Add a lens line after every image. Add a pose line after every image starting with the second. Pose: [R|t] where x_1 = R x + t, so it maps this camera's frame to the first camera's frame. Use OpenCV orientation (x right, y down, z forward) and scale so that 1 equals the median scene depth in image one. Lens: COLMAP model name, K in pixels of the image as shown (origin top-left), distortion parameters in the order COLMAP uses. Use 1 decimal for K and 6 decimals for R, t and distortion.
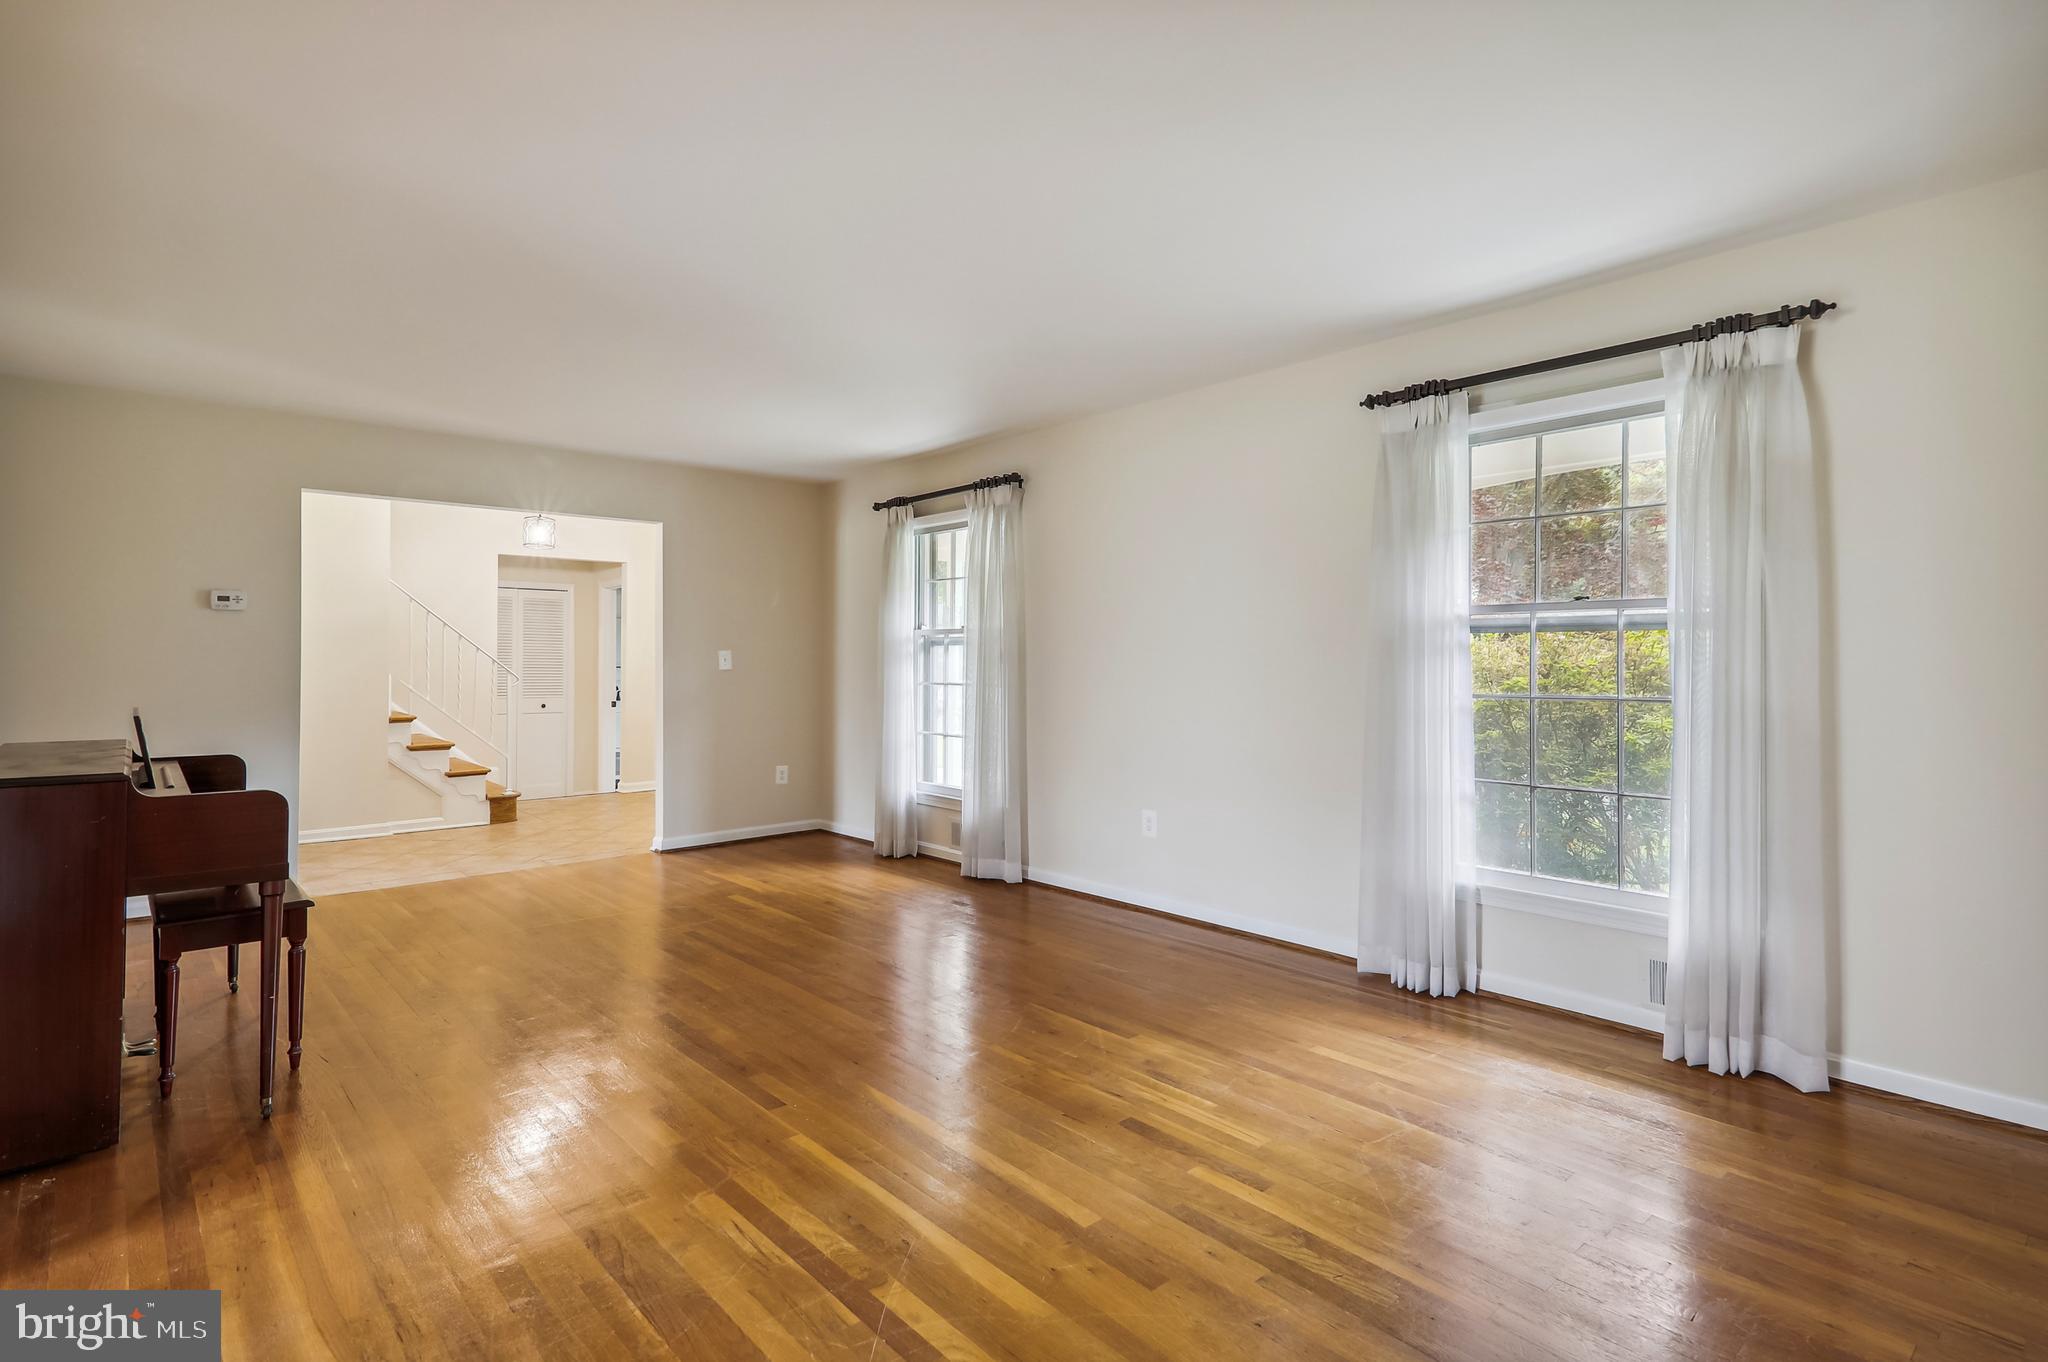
lens RADIAL K [[1012.4, 0, 1017.4], [0, 1012.4, 661.1], [0, 0, 1]] dist [0.031571, -0.012002]
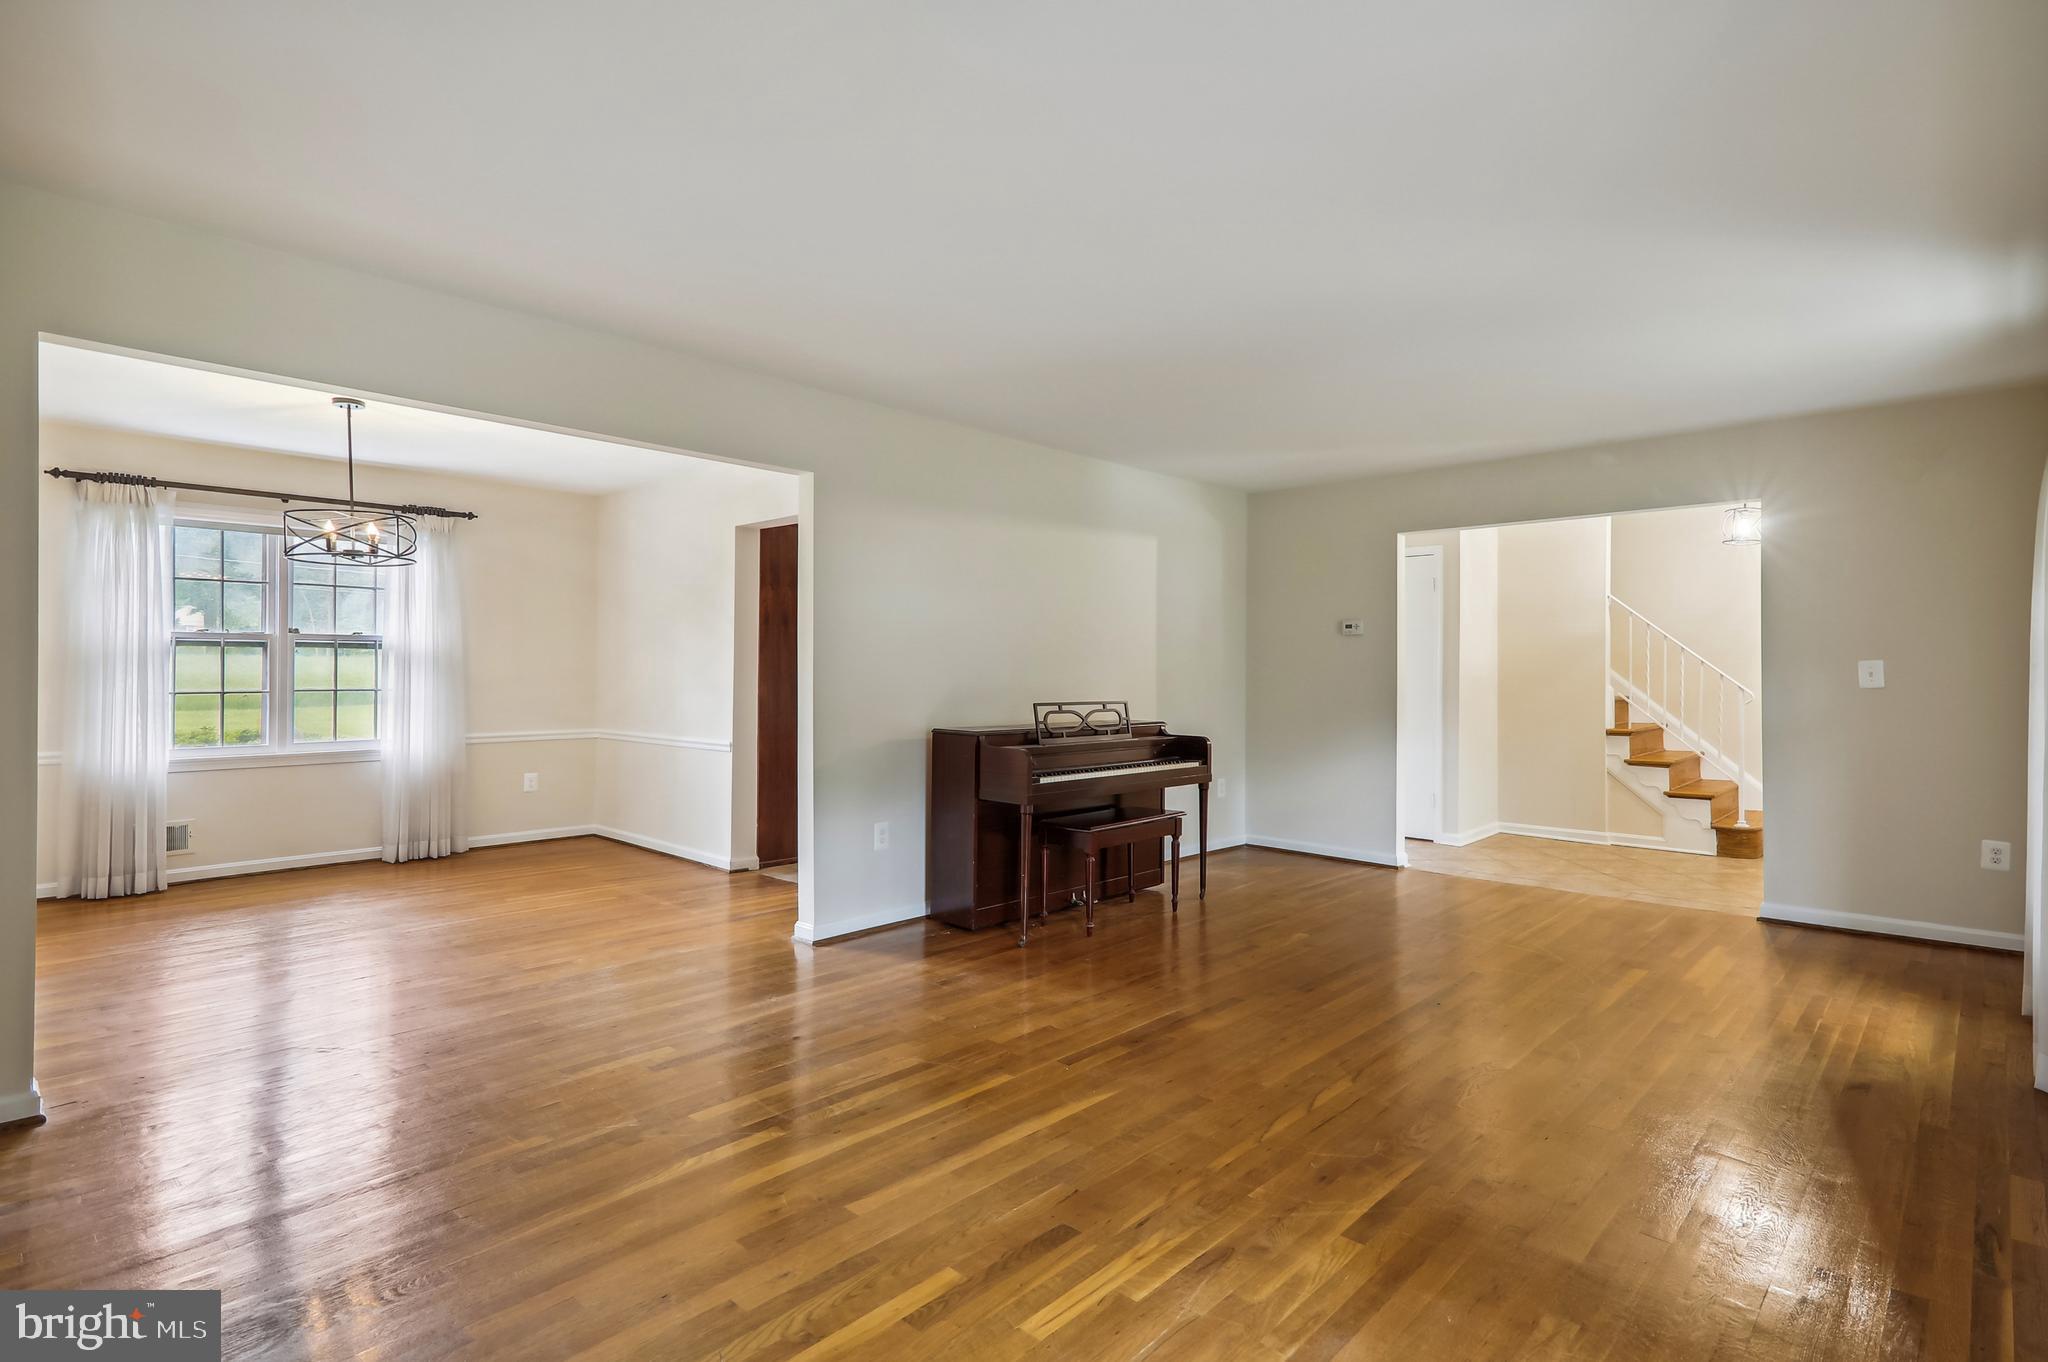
lens RADIAL K [[1012.4, 0, 1033.7], [0, 1012.4, 671.4], [0, 0, 1]] dist [0.031571, -0.012002]
pose [[0.093133, -0.001270, -0.995653, 0.479123], [-0.003620, 0.999992, -0.001614, 0.000923], [0.995647, 0.003755, 0.093128, 0.461653]]
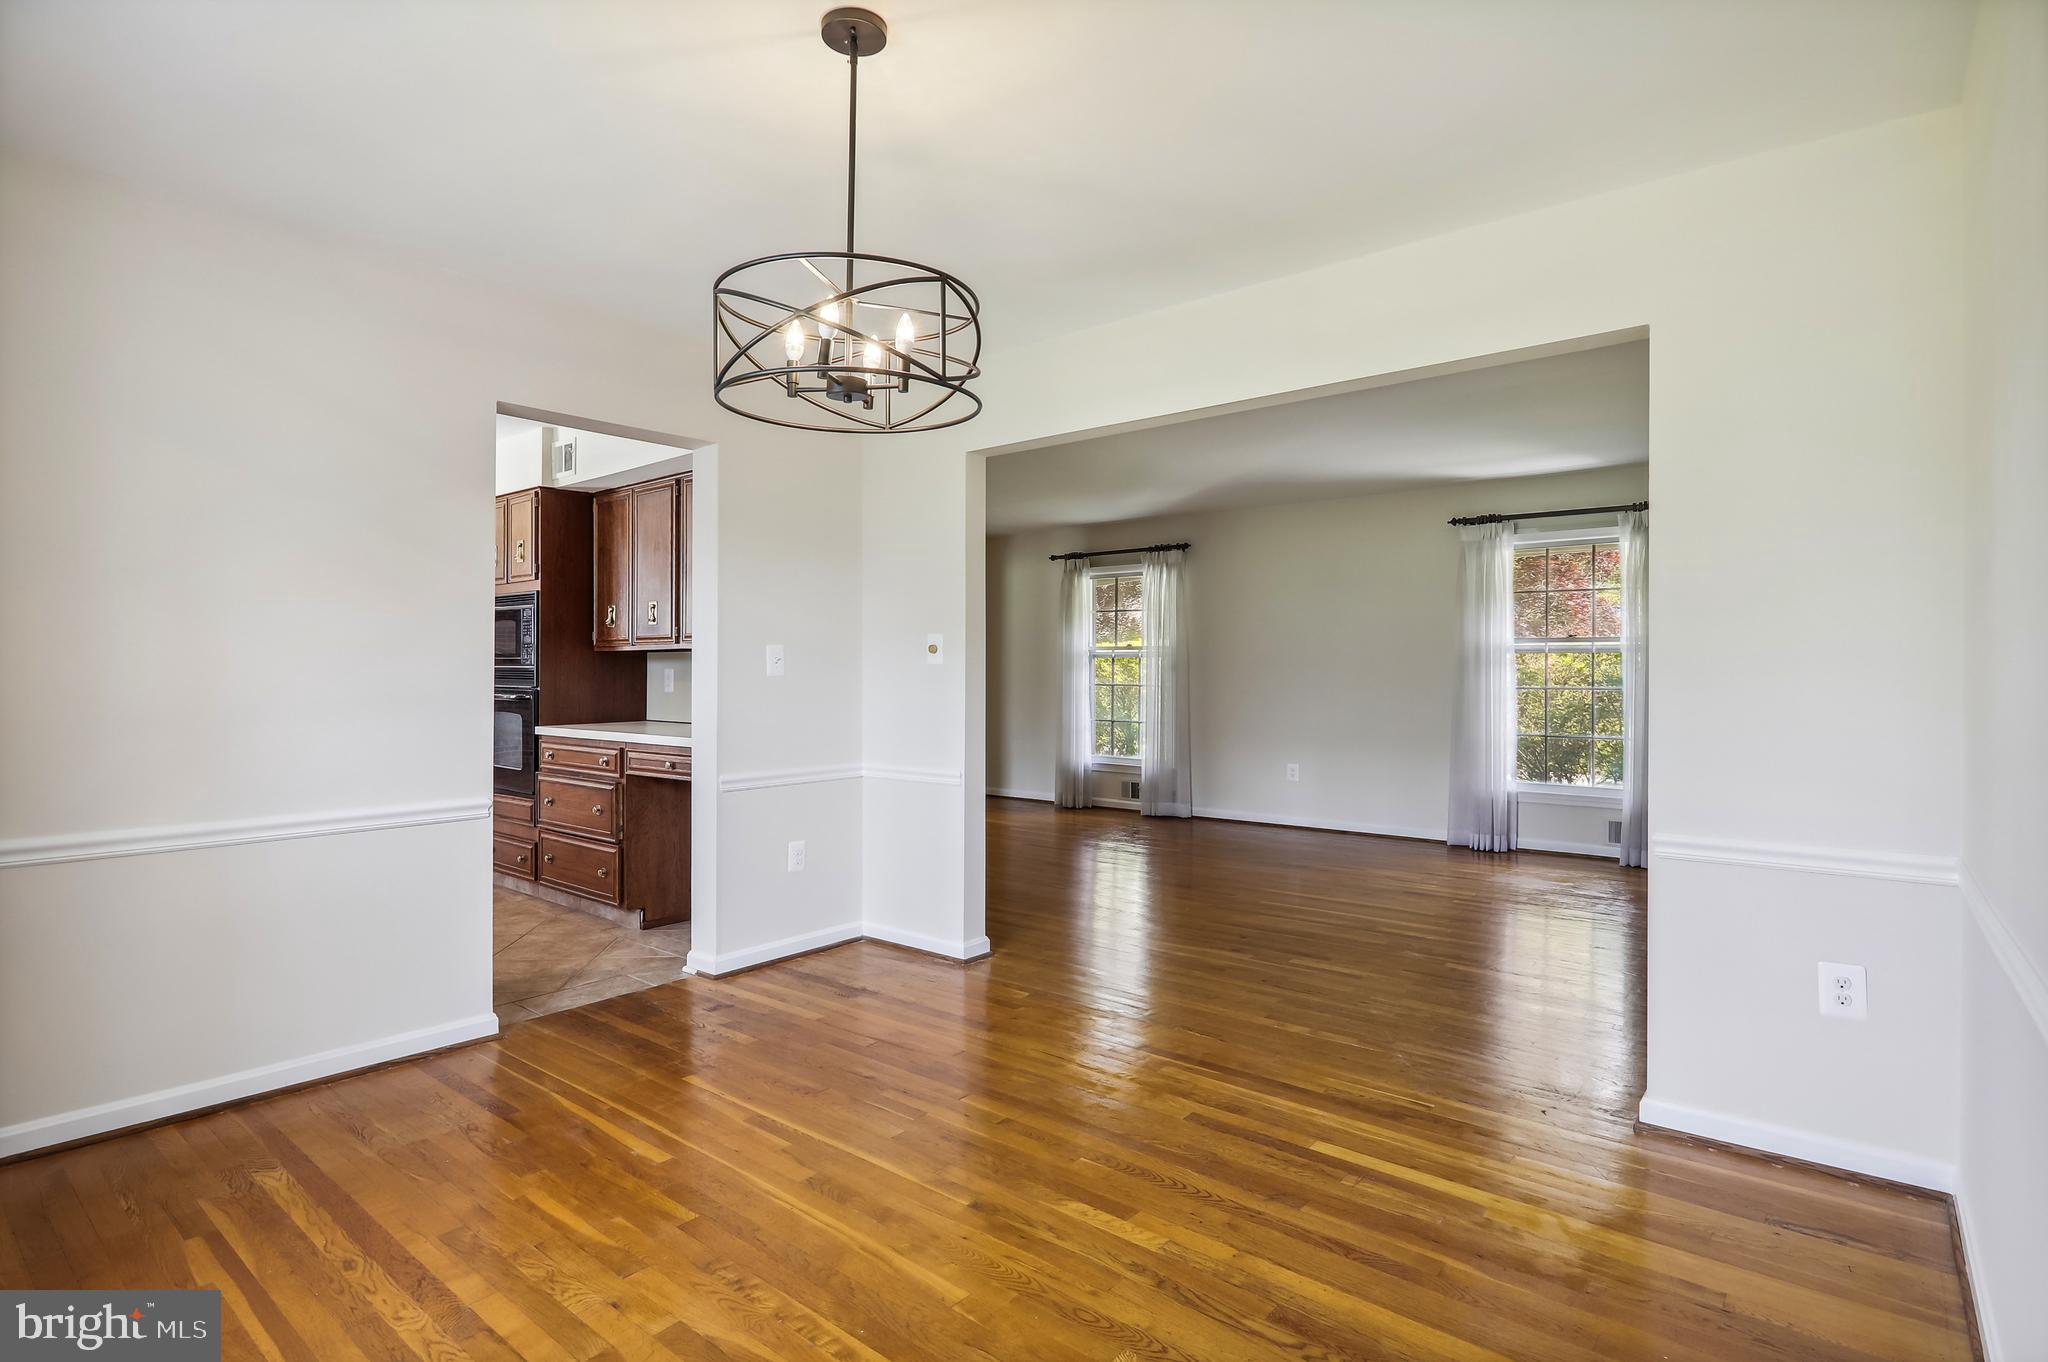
lens RADIAL K [[1012.4, 0, 1054.6], [0, 1012.4, 672.9], [0, 0, 1]] dist [0.031571, -0.012002]
pose [[0.984829, 0.001385, 0.173521, -0.566532], [-0.001756, 0.999996, 0.001987, 0.003755], [-0.173518, -0.002262, 0.984828, -0.545021]]
